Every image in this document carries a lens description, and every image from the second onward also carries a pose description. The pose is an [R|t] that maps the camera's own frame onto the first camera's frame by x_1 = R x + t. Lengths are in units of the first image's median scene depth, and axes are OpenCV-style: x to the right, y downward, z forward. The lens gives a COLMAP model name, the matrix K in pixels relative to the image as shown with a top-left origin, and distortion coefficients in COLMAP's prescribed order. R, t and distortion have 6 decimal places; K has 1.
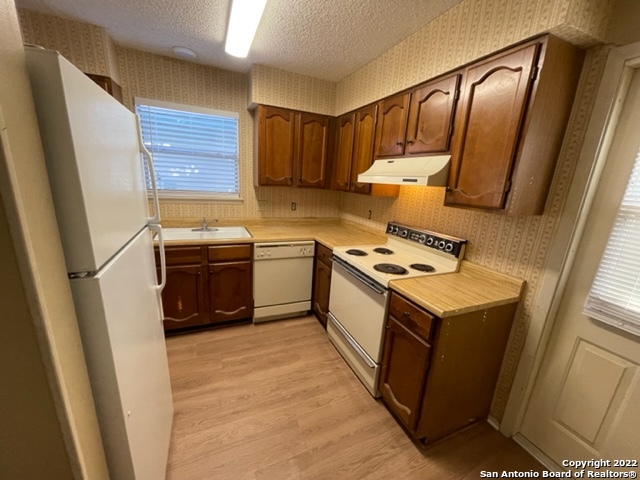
lens RADIAL K [[258.0, 0, 320.7], [0, 258.0, 242.1], [0, 0, 1]] dist [0.007574, -0.000545]
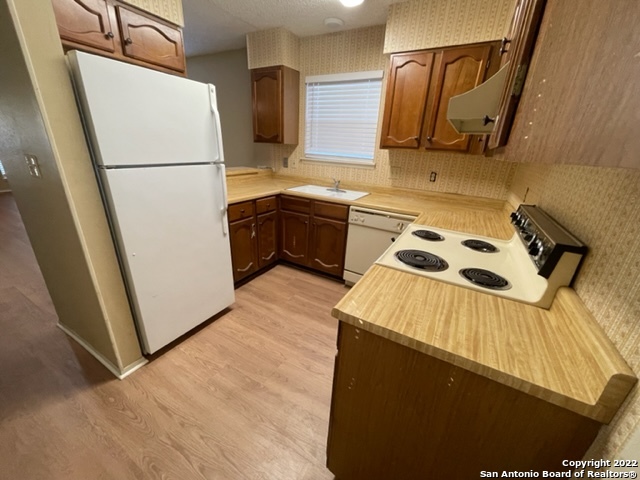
lens RADIAL K [[258.0, 0, 320.7], [0, 258.0, 241.8], [0, 0, 1]] dist [0.007574, -0.000545]
pose [[0.606226, 0.251655, -0.754426, 0.455932], [-0.204936, 0.966011, 0.157555, 0.005990], [0.768434, 0.059095, 0.637195, 0.279037]]
